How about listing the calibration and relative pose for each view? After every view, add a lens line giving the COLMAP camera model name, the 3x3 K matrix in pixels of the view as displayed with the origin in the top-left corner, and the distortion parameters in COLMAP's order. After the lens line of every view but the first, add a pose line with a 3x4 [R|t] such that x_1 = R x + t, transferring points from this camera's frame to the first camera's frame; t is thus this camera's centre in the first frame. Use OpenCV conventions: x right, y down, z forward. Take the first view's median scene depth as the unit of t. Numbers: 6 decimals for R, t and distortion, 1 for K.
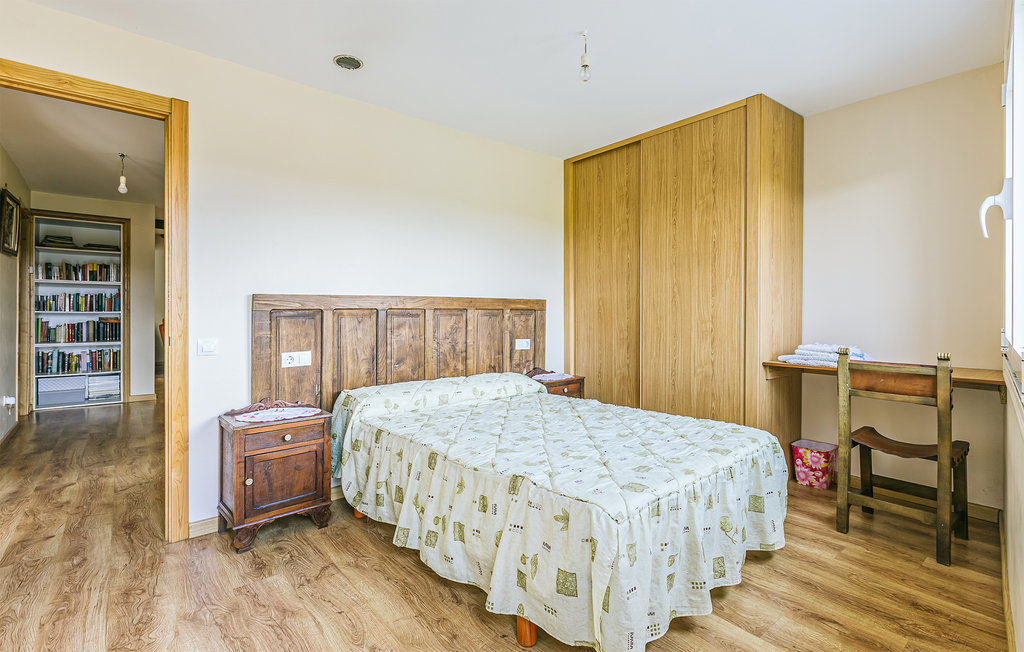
lens RADIAL K [[466.2, 0, 489.7], [0, 466.2, 308.4], [0, 0, 1]] dist [-0.003033, -0.000297]
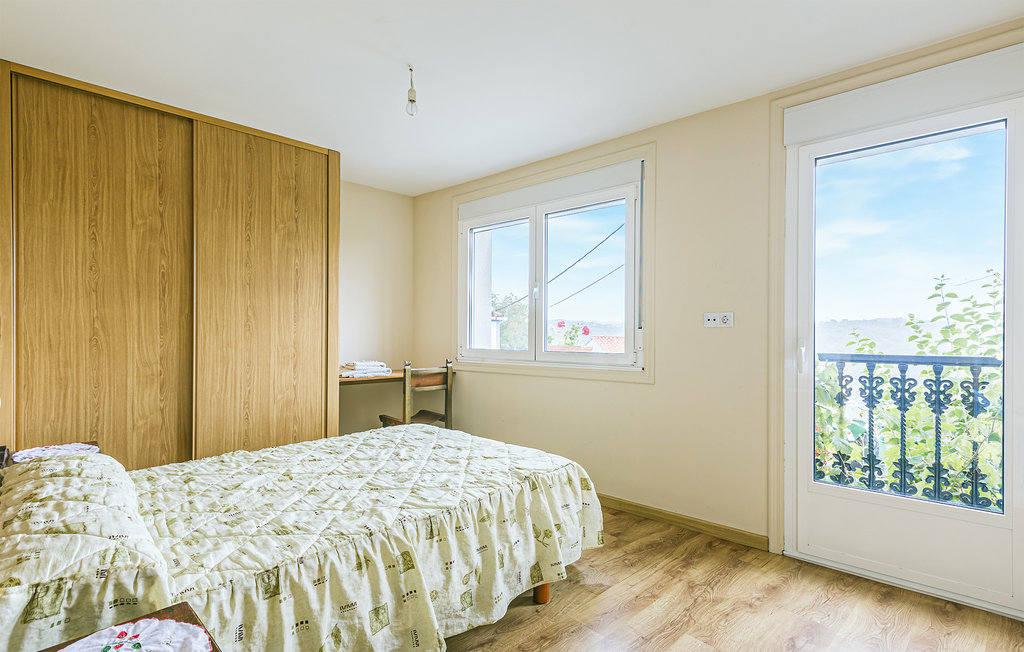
lens RADIAL K [[490.1, 0, 511.5], [0, 490.1, 331.7], [0, 0, 1]] dist [-0.003056, -0.000541]
pose [[-0.091983, 0.000148, 0.995761, -0.612567], [-0.010484, 0.999944, -0.001117, -0.008381], [-0.995705, -0.010542, -0.091977, 0.596388]]
